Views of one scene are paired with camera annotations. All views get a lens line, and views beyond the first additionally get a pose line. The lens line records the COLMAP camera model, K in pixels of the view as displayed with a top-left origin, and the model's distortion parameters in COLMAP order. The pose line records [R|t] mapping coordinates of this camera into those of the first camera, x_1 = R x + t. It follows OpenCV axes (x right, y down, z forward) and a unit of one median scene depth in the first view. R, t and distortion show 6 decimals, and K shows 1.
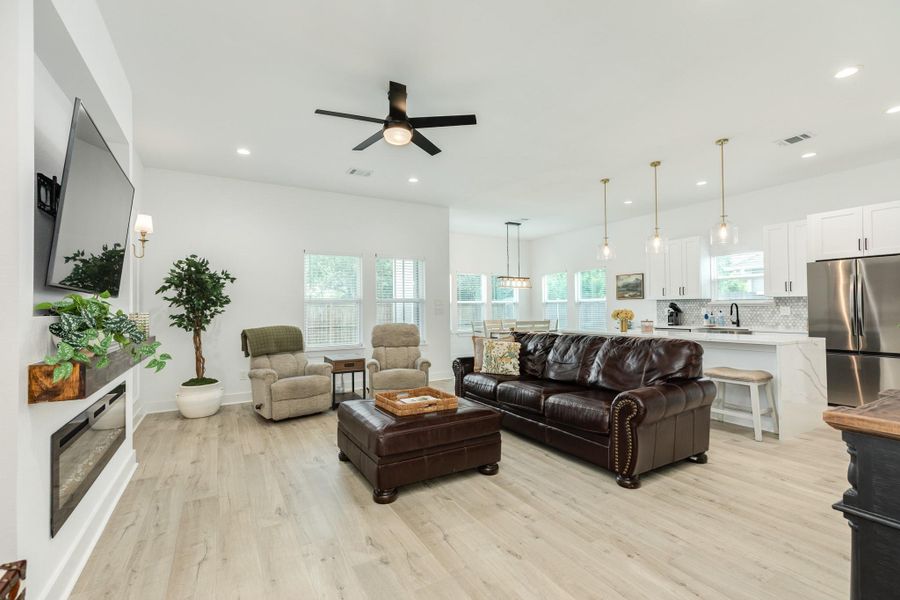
lens RADIAL K [[401.7, 0, 449.1], [0, 401.7, 303.7], [0, 0, 1]] dist [0.004331, -0.000094]
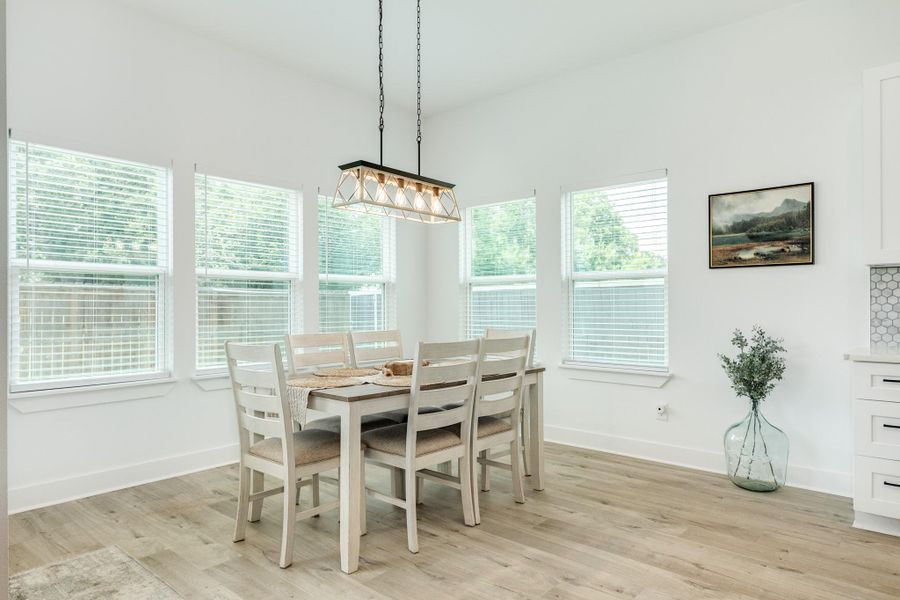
lens RADIAL K [[556.6, 0, 450.6], [0, 556.6, 303.2], [0, 0, 1]] dist [0.002752, 0.000341]
pose [[0.946506, 0.010904, 0.322501, 0.117318], [-0.012523, 0.999917, 0.002944, 0.029616], [-0.322443, -0.006825, 0.946564, 1.015752]]
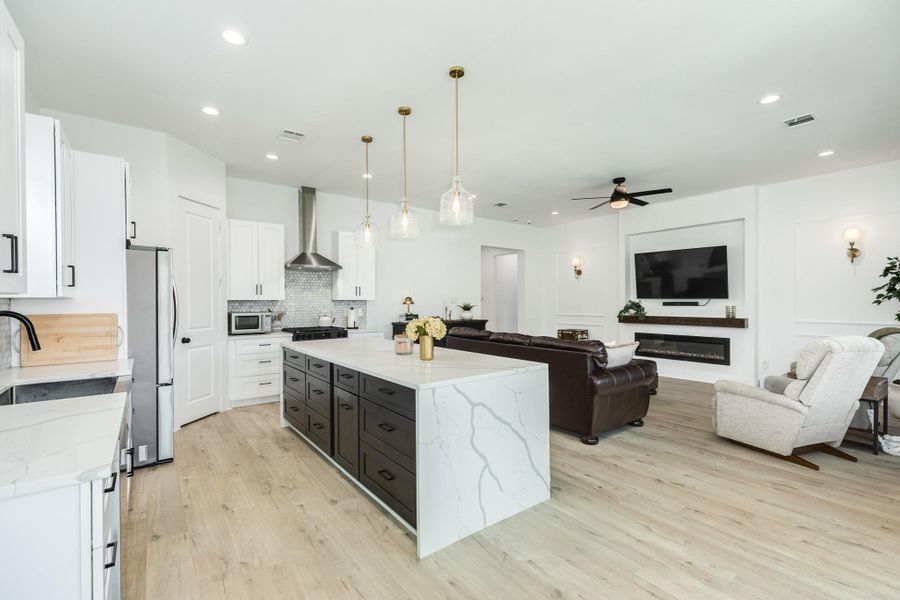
lens RADIAL K [[398.0, 0, 451.2], [0, 398.0, 302.1], [0, 0, 1]] dist [0.002392, -0.000261]
pose [[-0.991985, 0.015150, -0.125446, 0.495454], [0.016218, 0.999840, -0.007502, -0.002201], [0.125312, -0.009476, -0.992072, 1.607321]]
